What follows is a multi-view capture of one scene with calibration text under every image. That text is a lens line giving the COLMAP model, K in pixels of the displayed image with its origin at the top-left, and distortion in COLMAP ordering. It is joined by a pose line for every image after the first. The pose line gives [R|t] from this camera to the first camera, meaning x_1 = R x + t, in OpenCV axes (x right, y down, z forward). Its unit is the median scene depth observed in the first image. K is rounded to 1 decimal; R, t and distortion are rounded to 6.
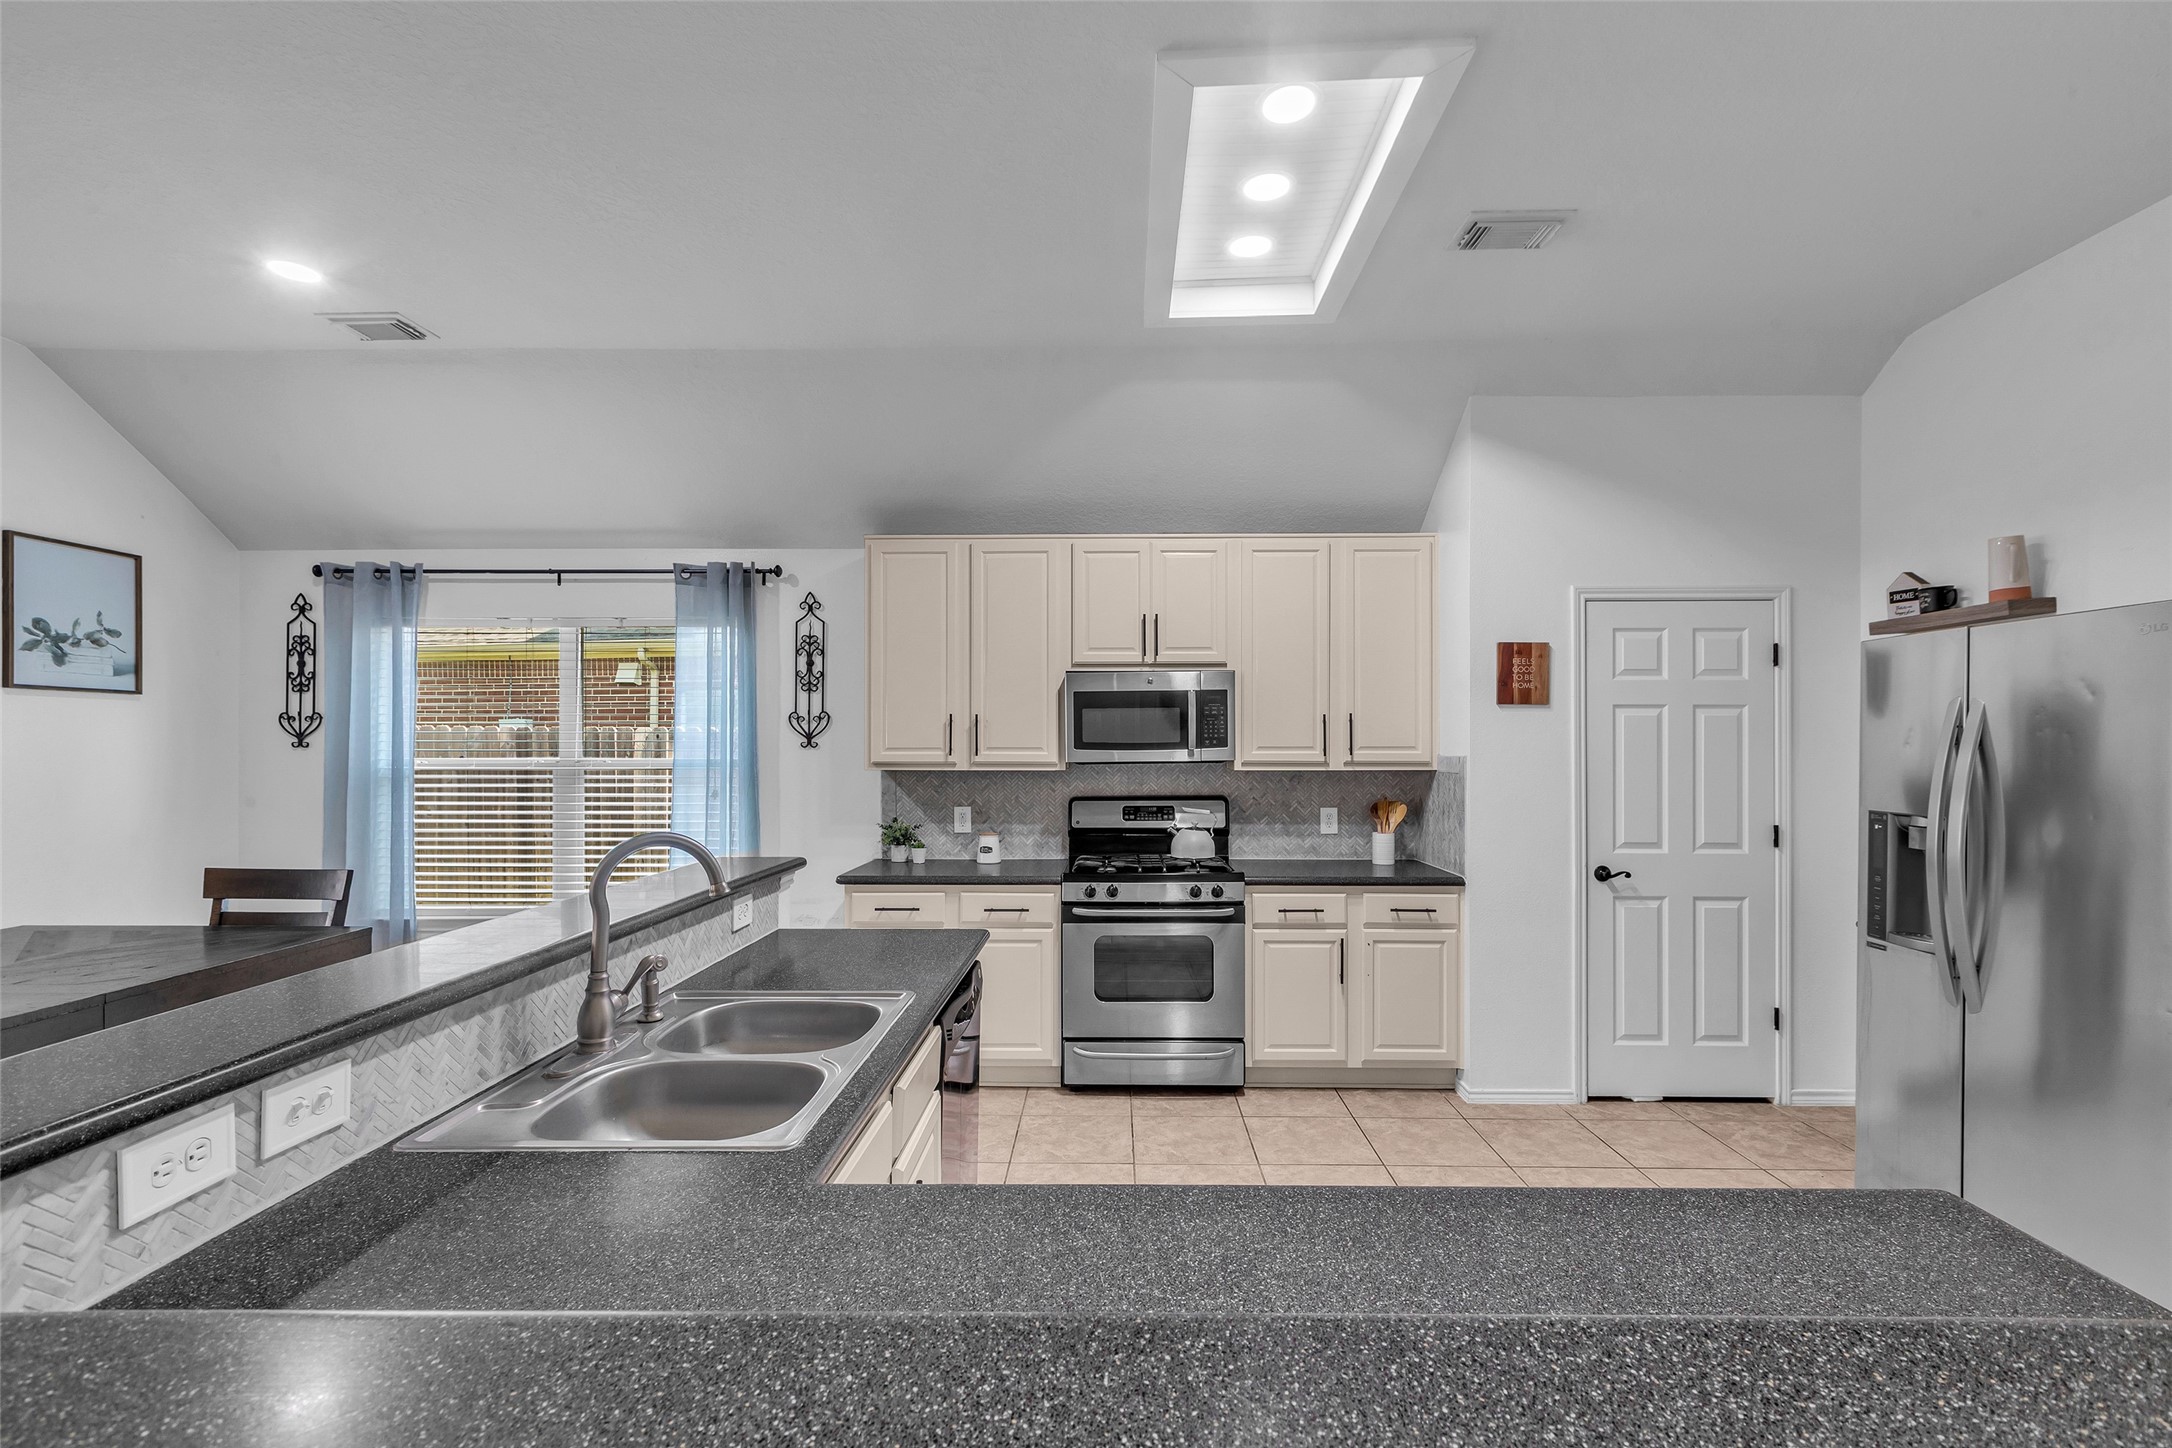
lens RADIAL K [[978.1, 0, 1091.0], [0, 978.1, 746.6], [0, 0, 1]] dist [0.007062, 0.001041]
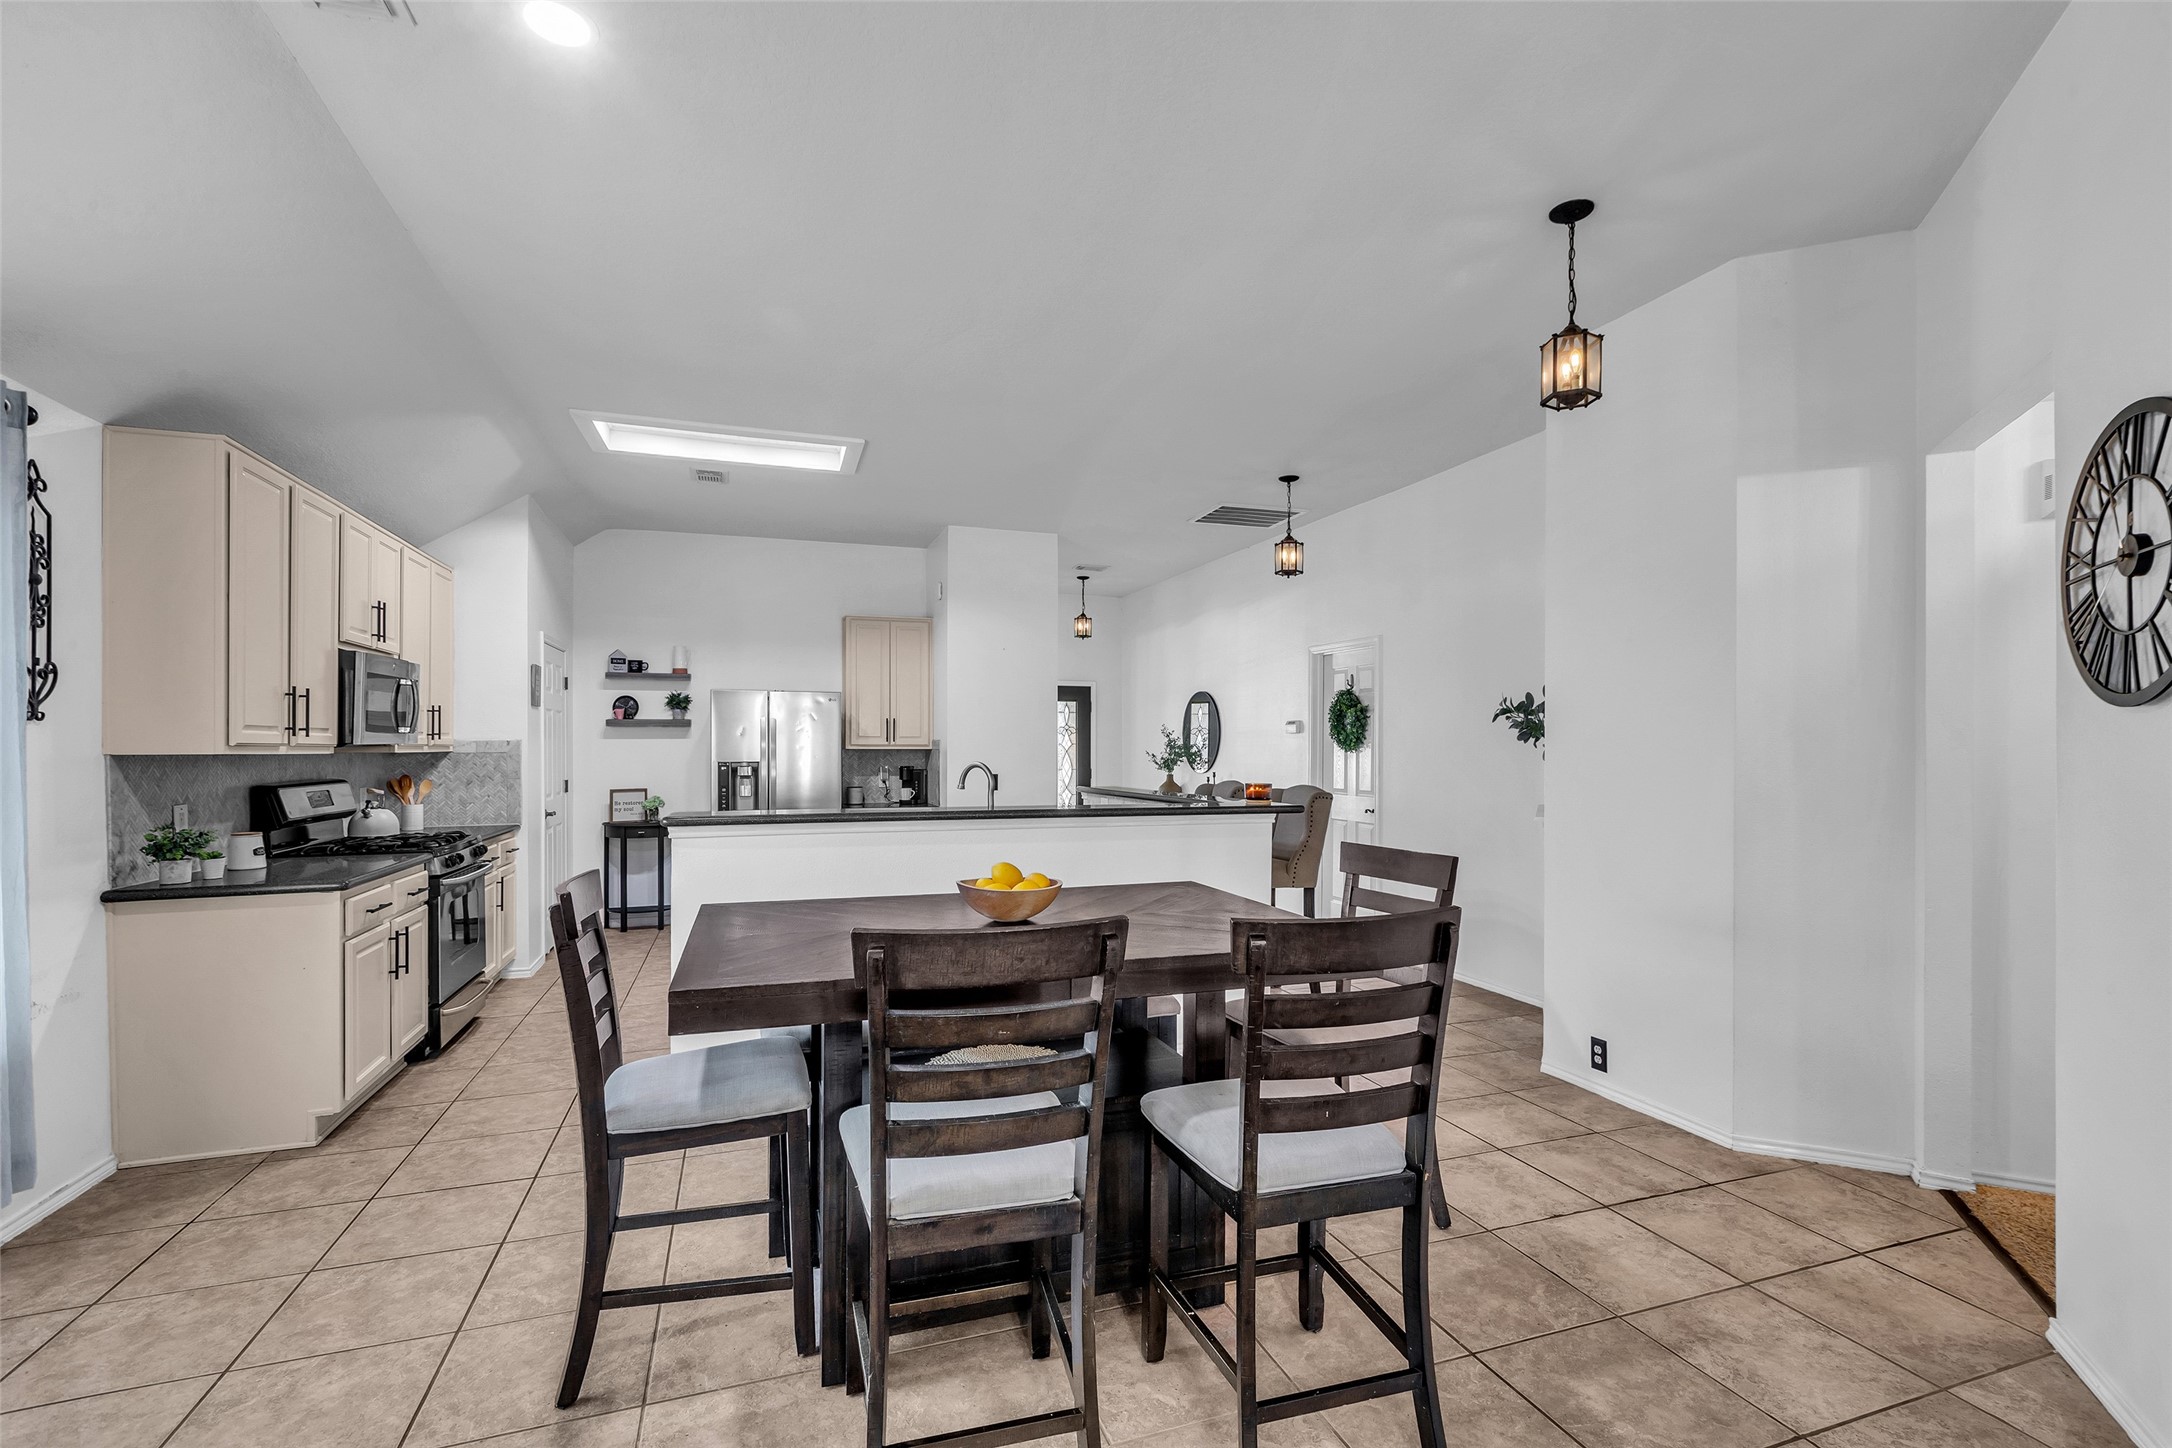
lens RADIAL K [[978.1, 0, 1092.1], [0, 978.1, 741.4], [0, 0, 1]] dist [0.007062, 0.001041]
pose [[-0.354010, 0.006156, 0.935221, -1.078291], [0.004969, 0.999977, -0.004702, 0.019868], [-0.935228, 0.002983, -0.354033, 0.610729]]
